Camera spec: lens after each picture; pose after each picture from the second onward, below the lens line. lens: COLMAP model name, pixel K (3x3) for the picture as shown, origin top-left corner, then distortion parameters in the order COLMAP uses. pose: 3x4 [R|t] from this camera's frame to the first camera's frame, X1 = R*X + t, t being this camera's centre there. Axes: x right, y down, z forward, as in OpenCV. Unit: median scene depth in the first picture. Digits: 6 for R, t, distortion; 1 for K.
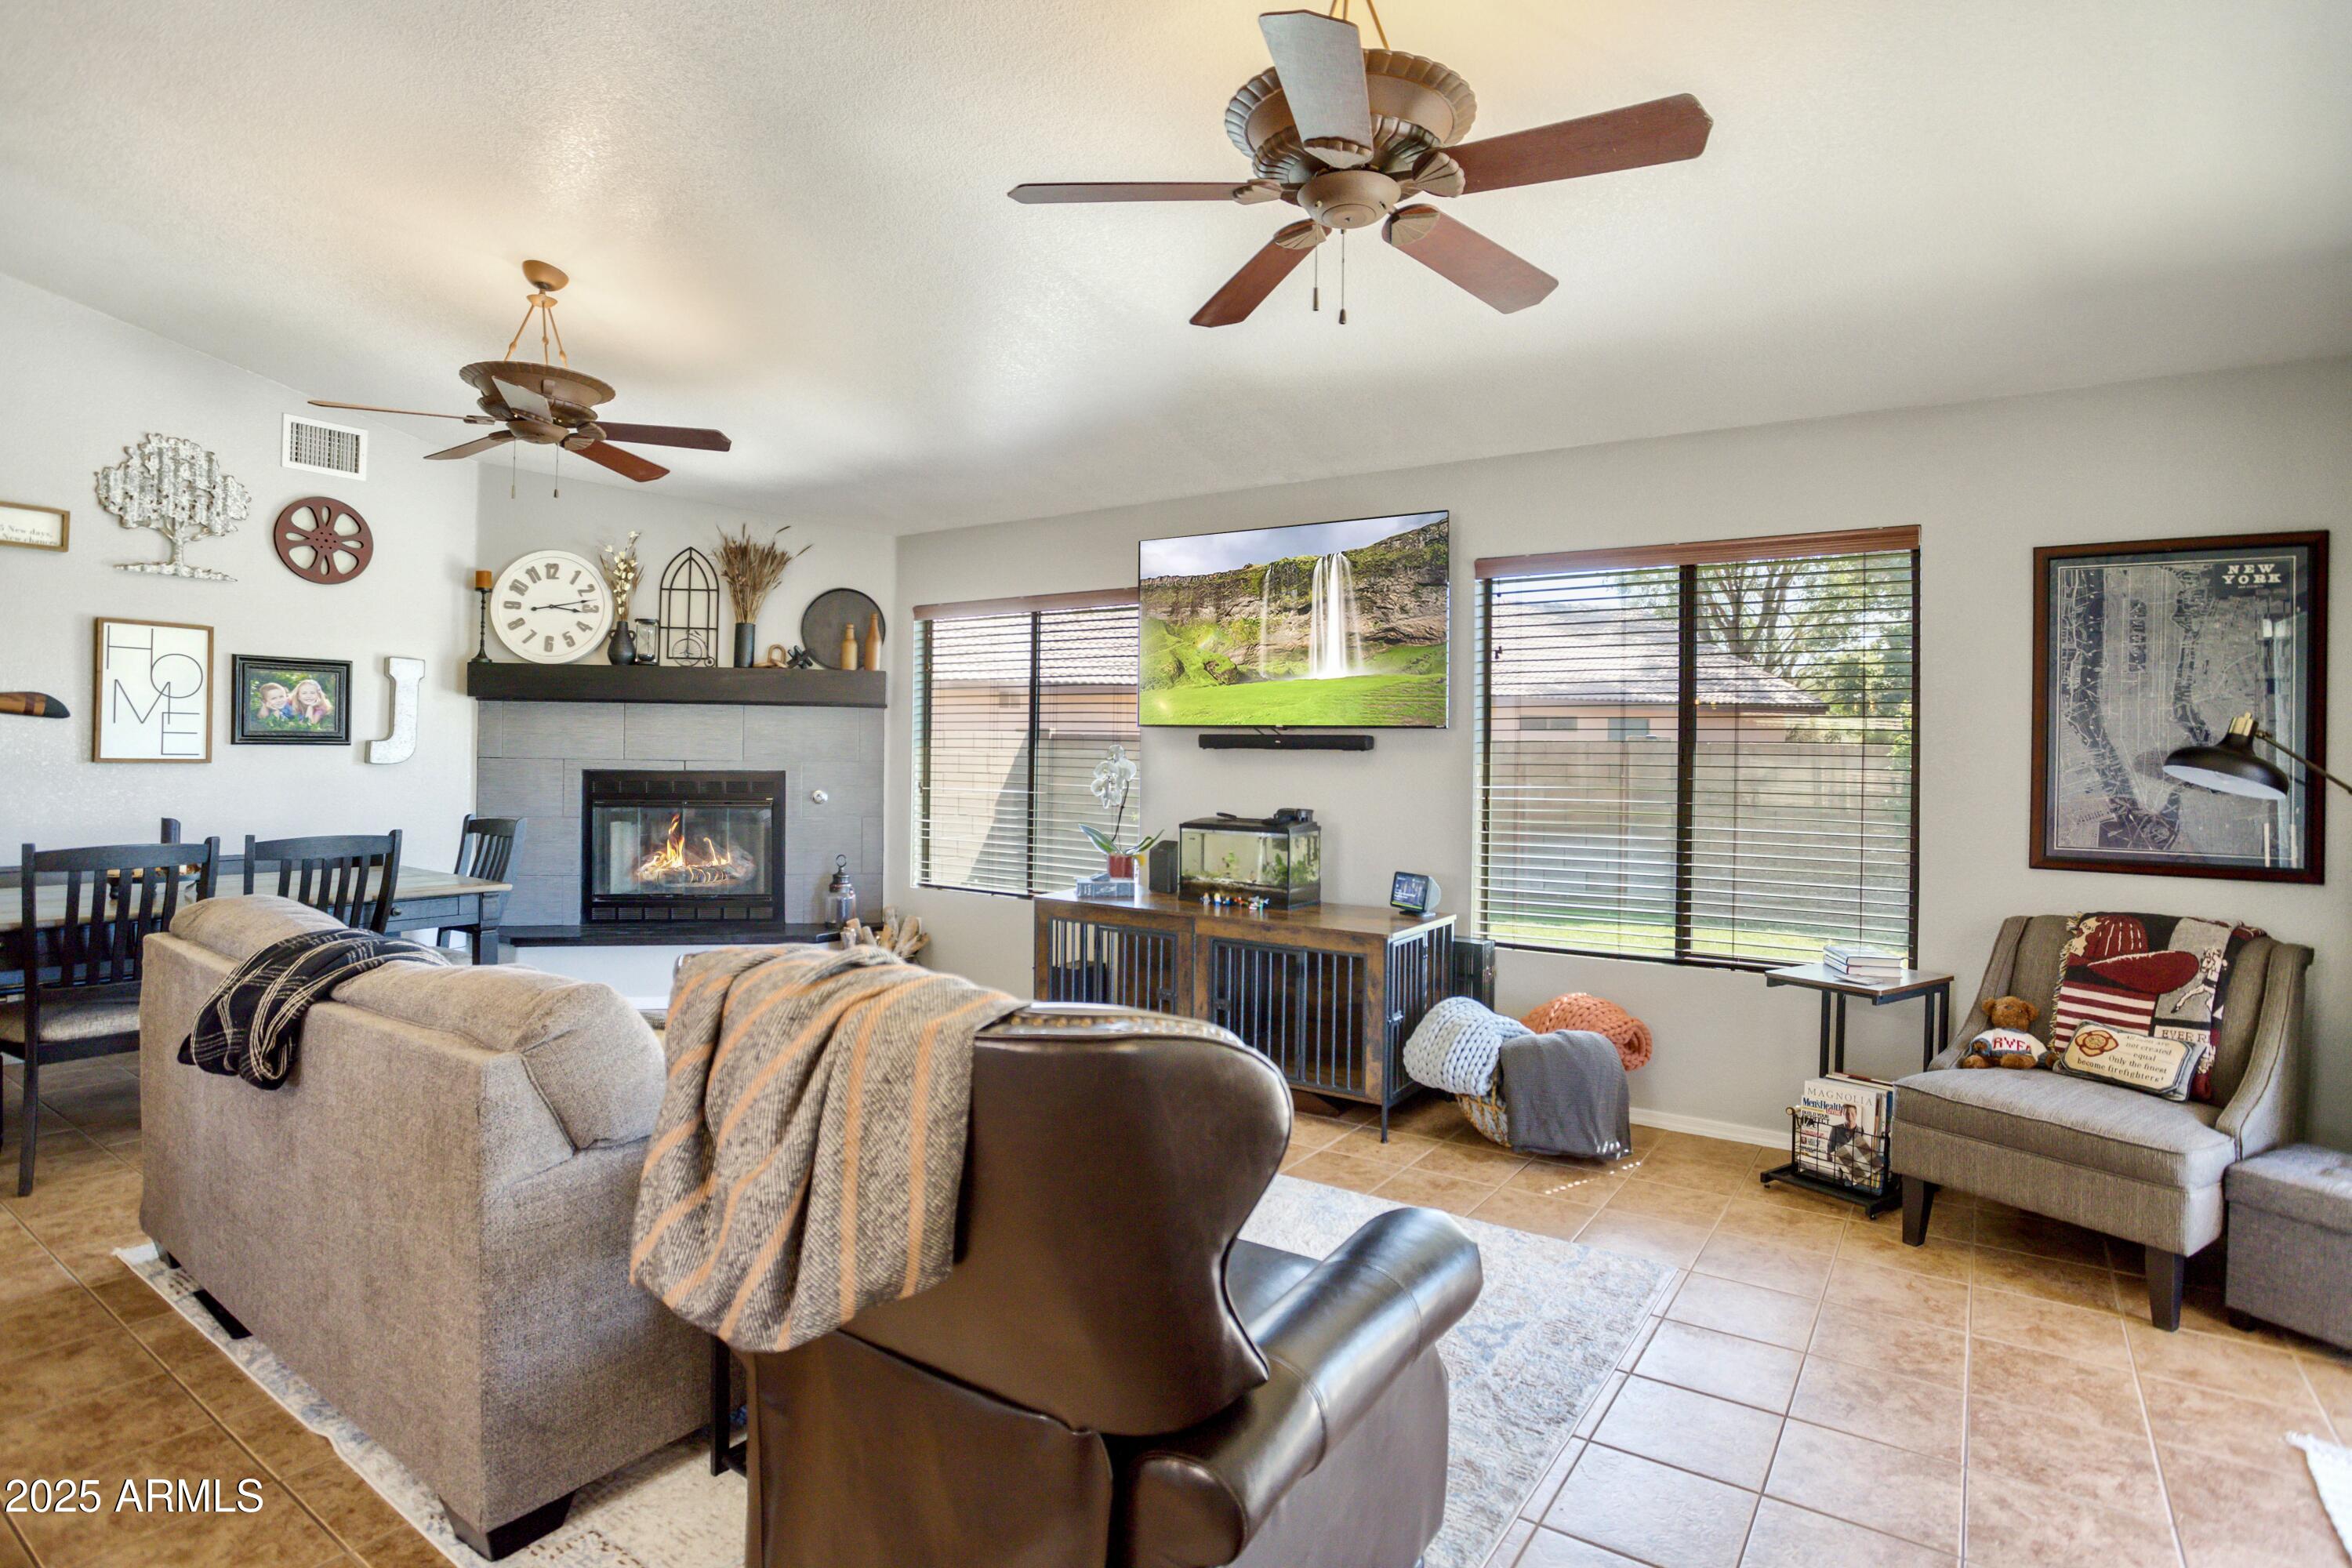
lens RADIAL K [[1193.8, 0, 1182.5], [0, 1193.8, 734.2], [0, 0, 1]] dist [-0.001841, 0.000808]
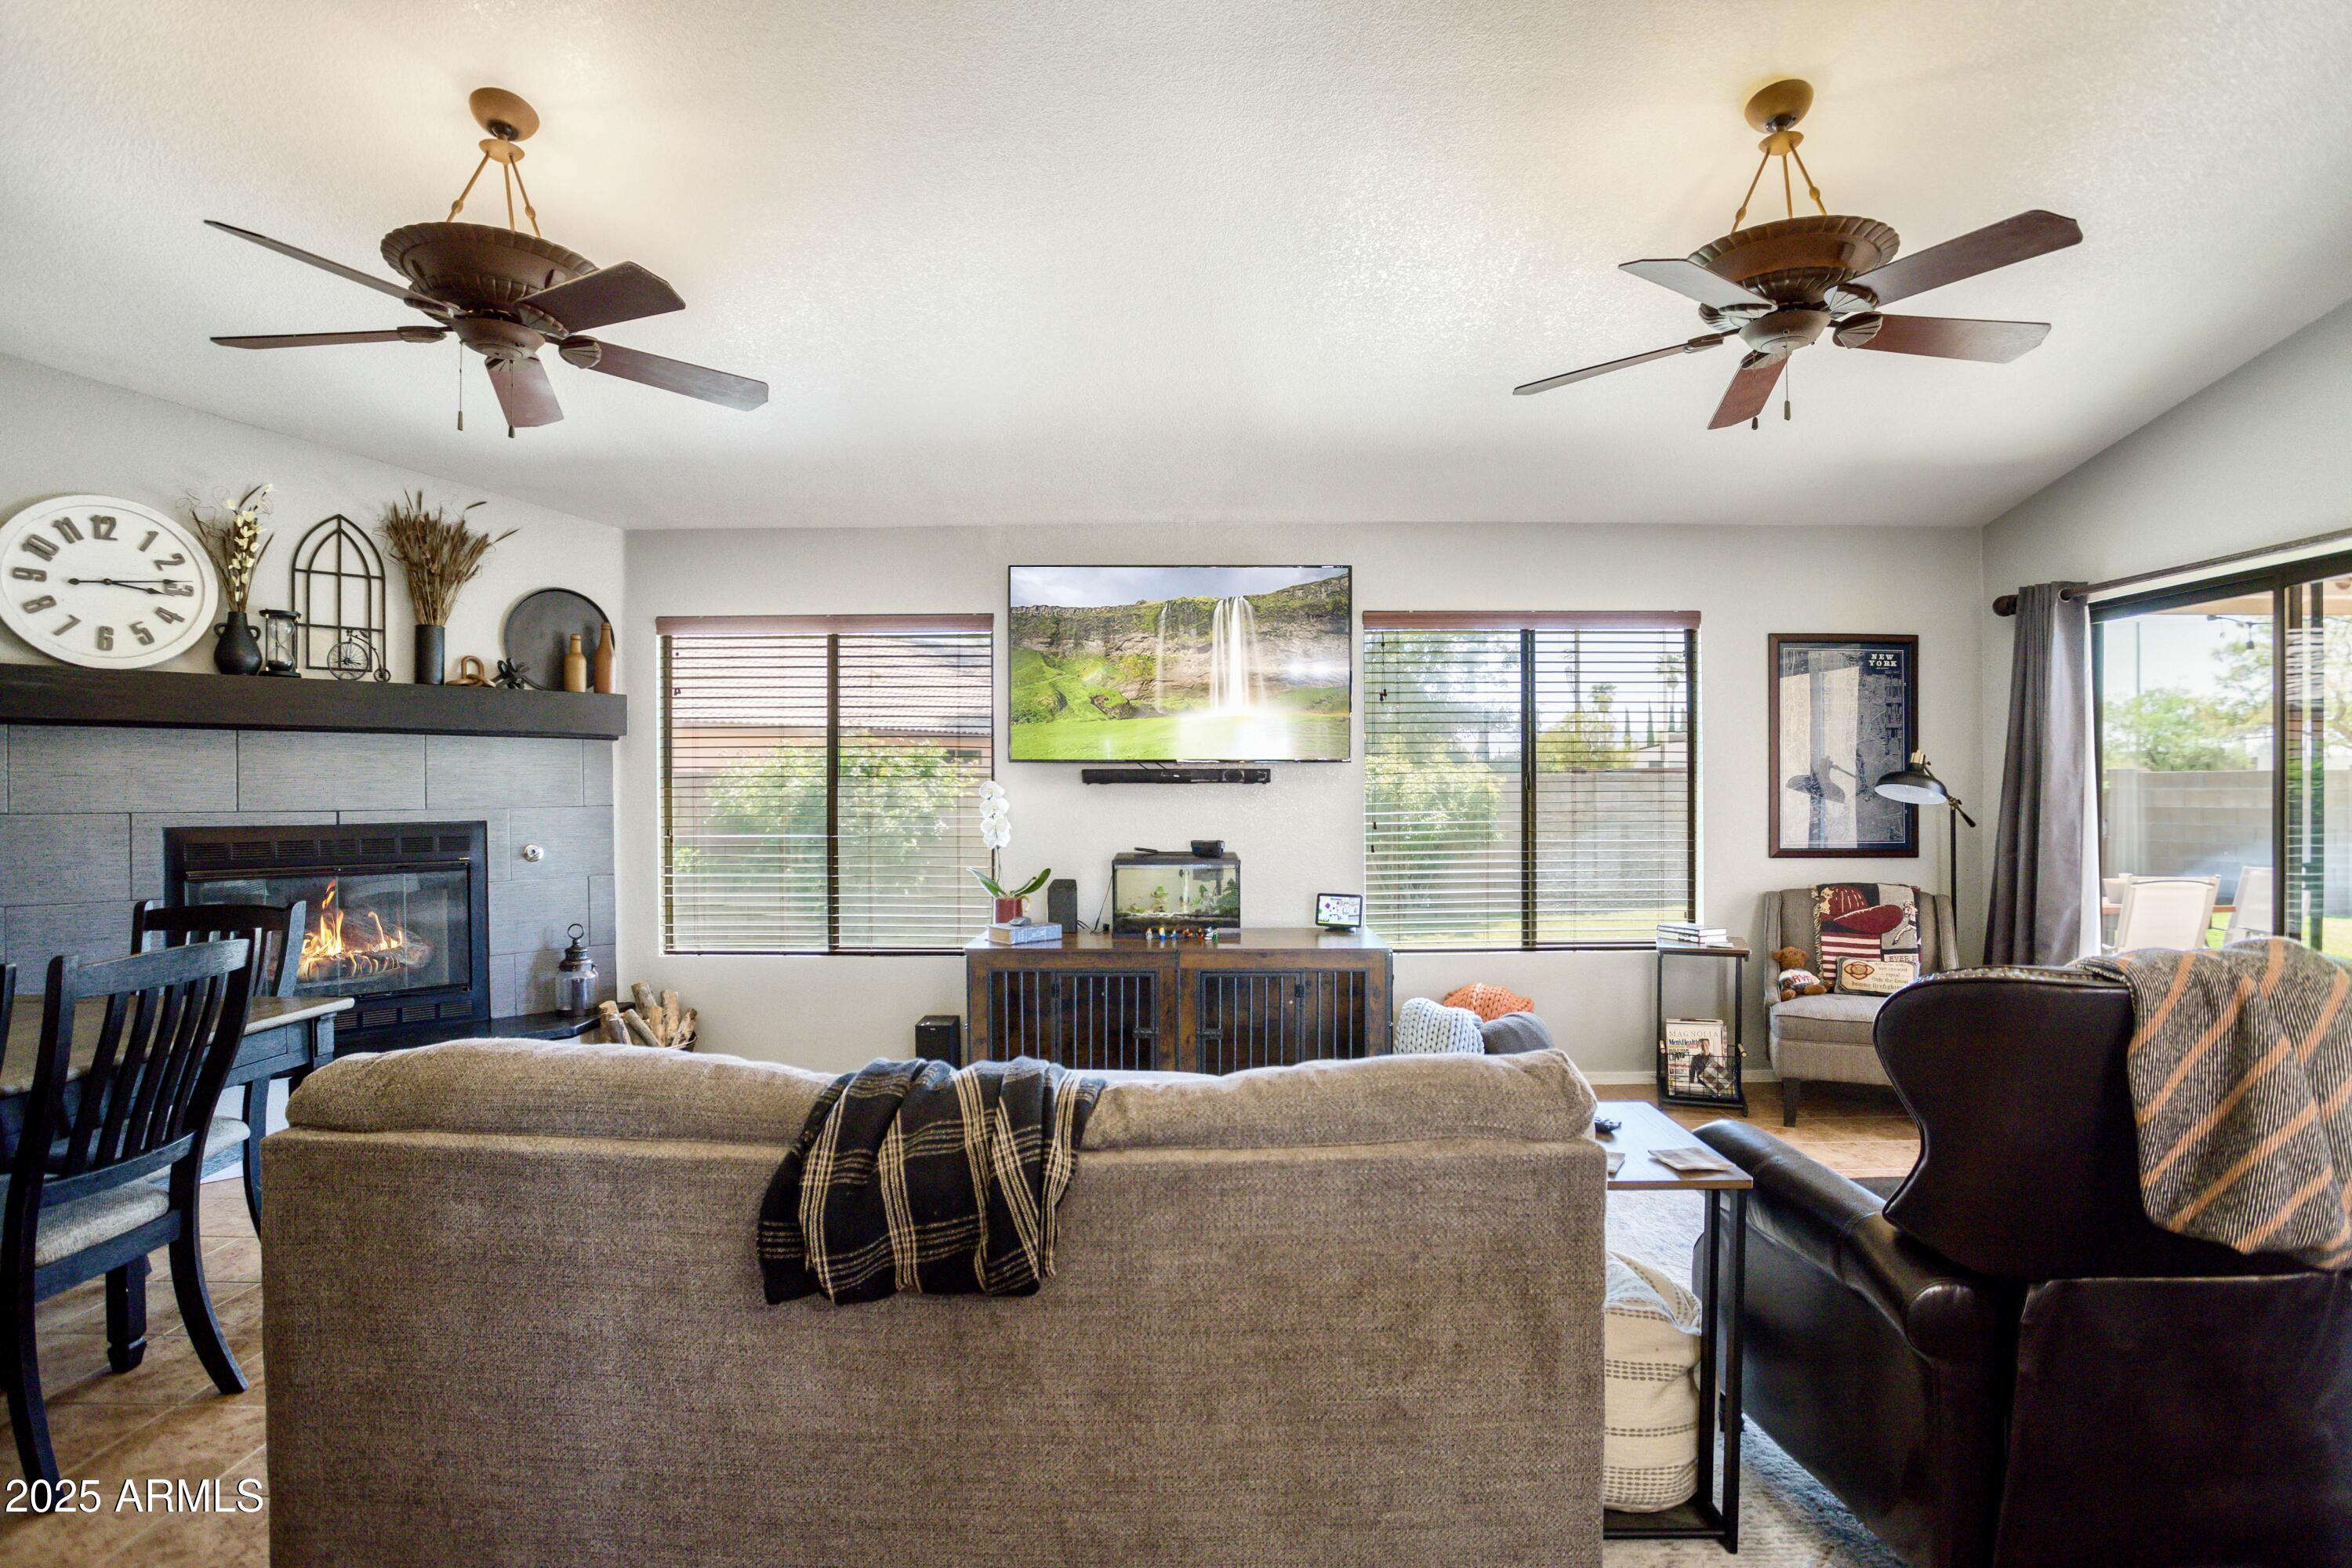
lens RADIAL K [[1149.7, 0, 1176.0], [0, 1149.7, 784.0], [0, 0, 1]] dist [-0.001771, 0.001028]
pose [[0.833483, -0.012924, 0.552394, -0.461042], [0.007289, 0.999897, 0.012397, 0.001185], [-0.552497, -0.006306, 0.833491, 0.172748]]
